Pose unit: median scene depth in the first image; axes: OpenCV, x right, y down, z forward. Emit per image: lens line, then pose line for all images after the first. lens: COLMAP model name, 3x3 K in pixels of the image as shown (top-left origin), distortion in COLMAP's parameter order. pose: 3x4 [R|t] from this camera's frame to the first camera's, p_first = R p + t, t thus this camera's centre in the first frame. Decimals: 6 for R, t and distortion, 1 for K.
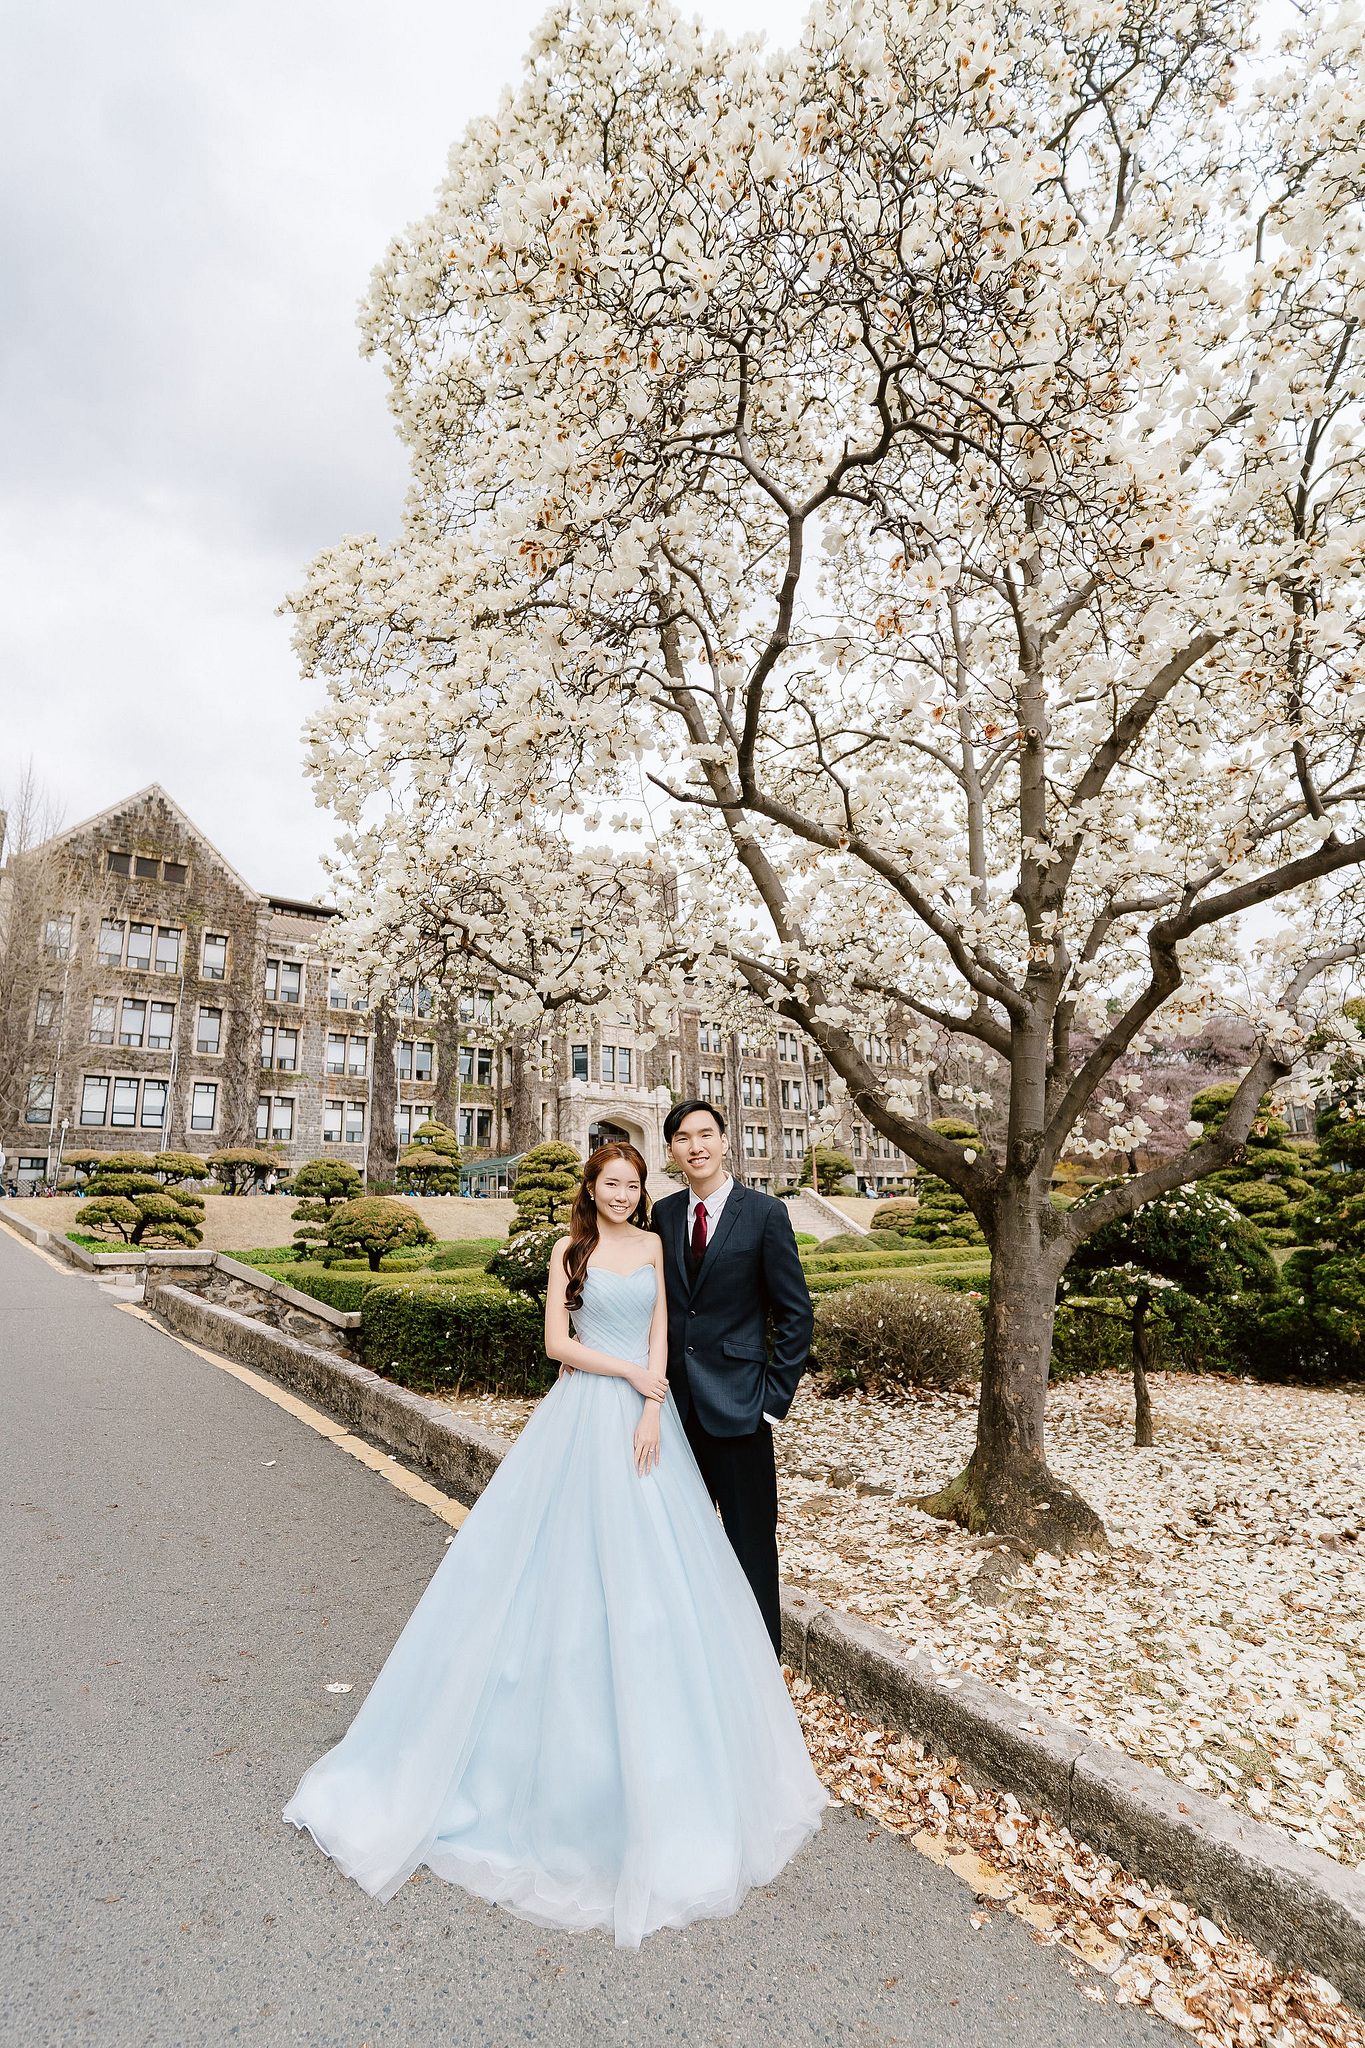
lens RADIAL K [[953.2, 0, 682.5], [0, 953.2, 1024.0], [0, 0, 1]] dist [0.000965, 0.000034]
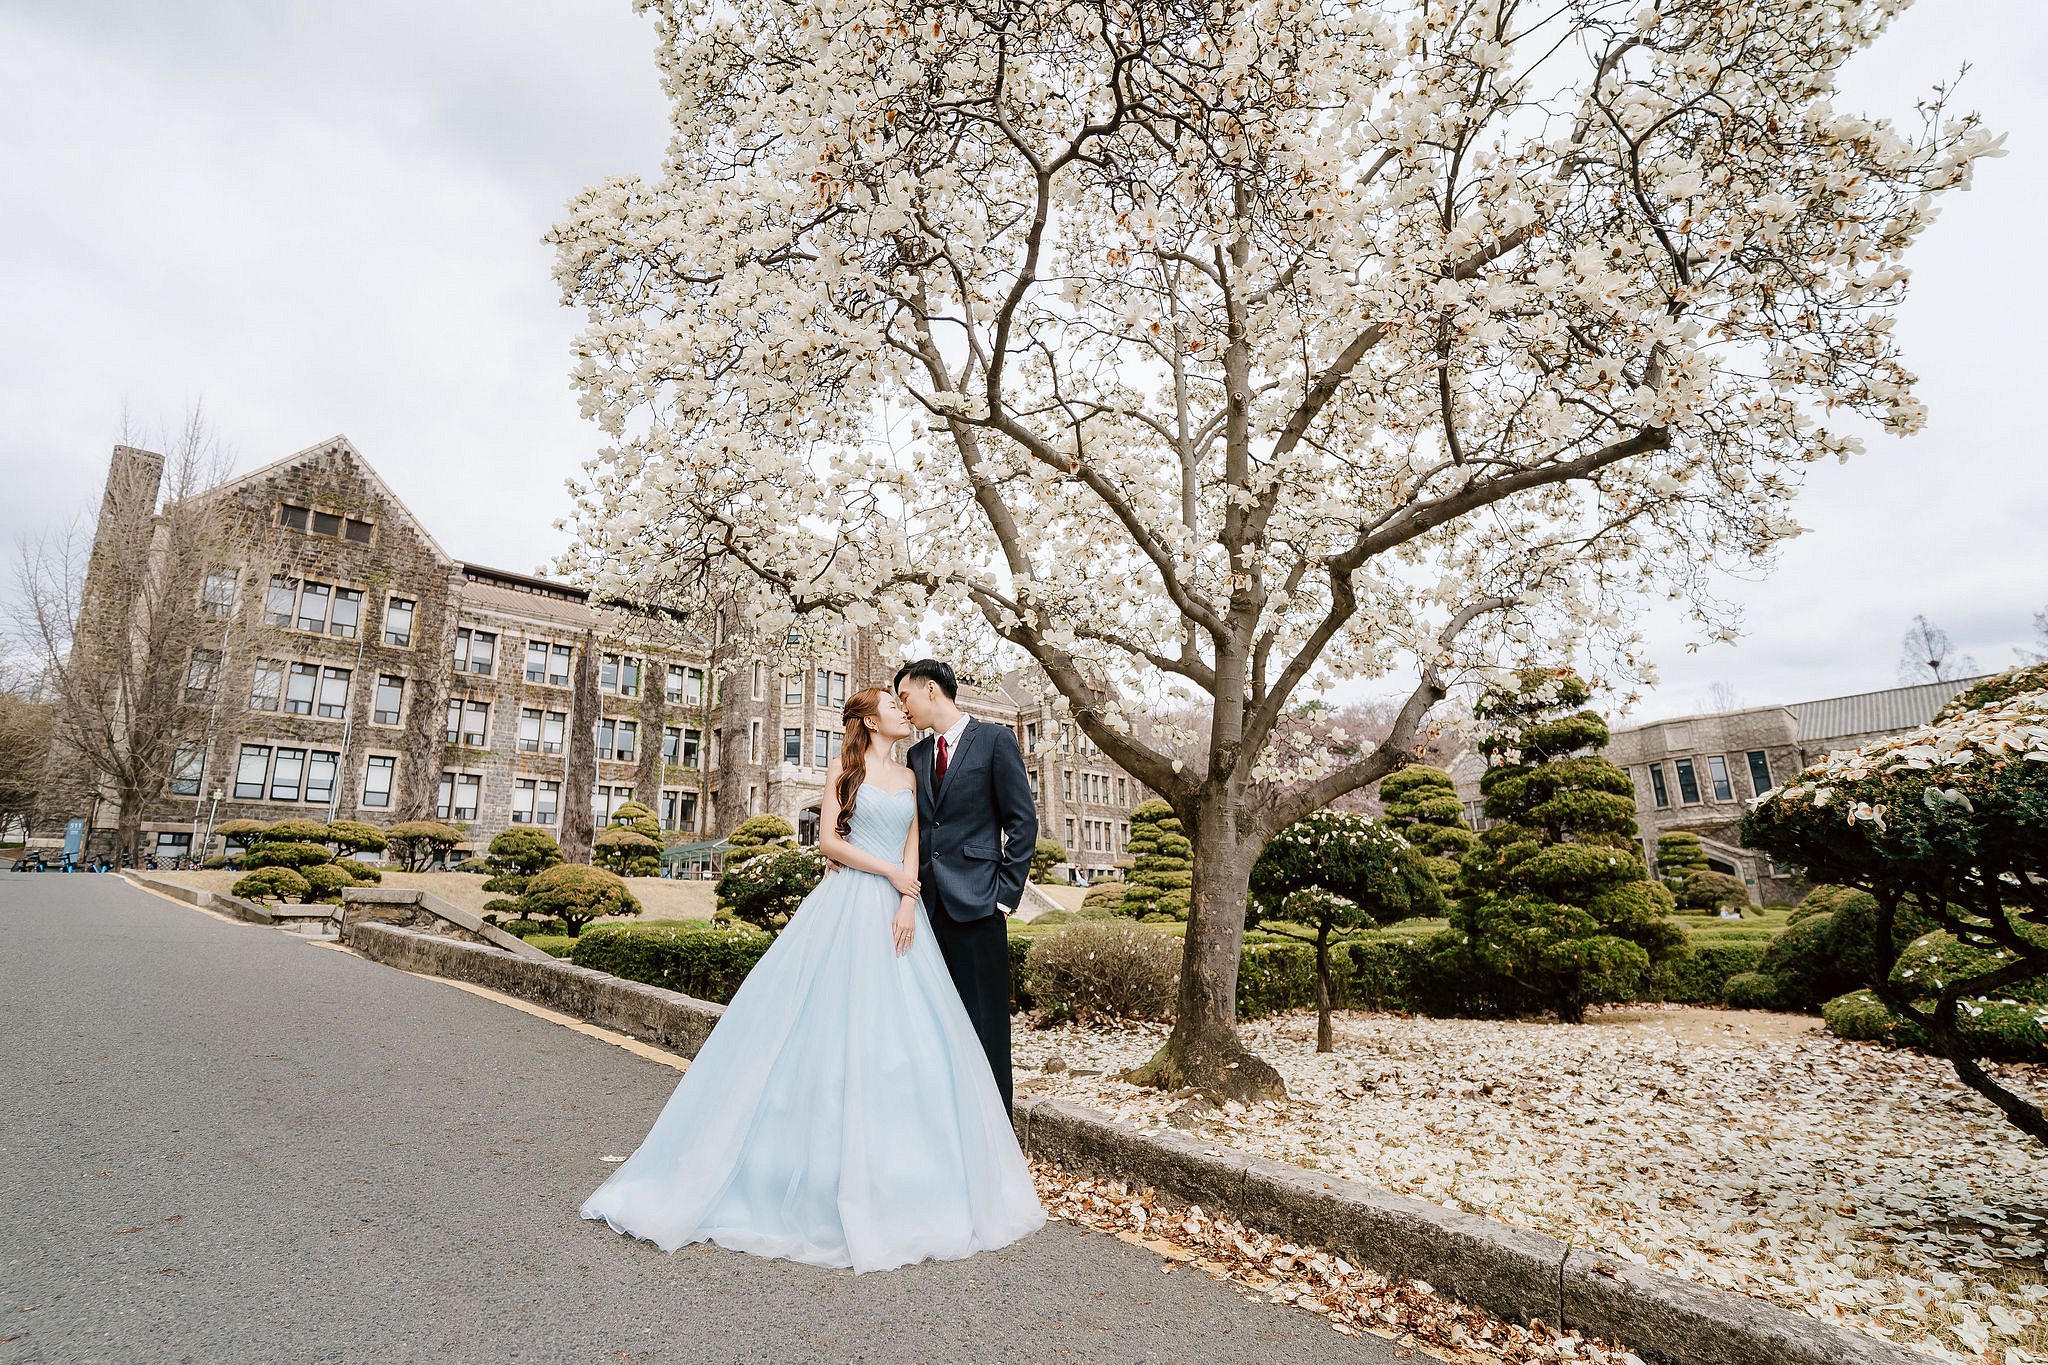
lens RADIAL K [[961.3, 0, 1016.5], [0, 961.3, 678.9], [0, 0, 1]] dist [0.000174, -0.000221]
pose [[0.992023, 0.032470, 0.121807, -0.018958], [-0.027551, 0.998744, -0.041853, 0.066634], [-0.123013, 0.038163, 0.991671, -0.074170]]
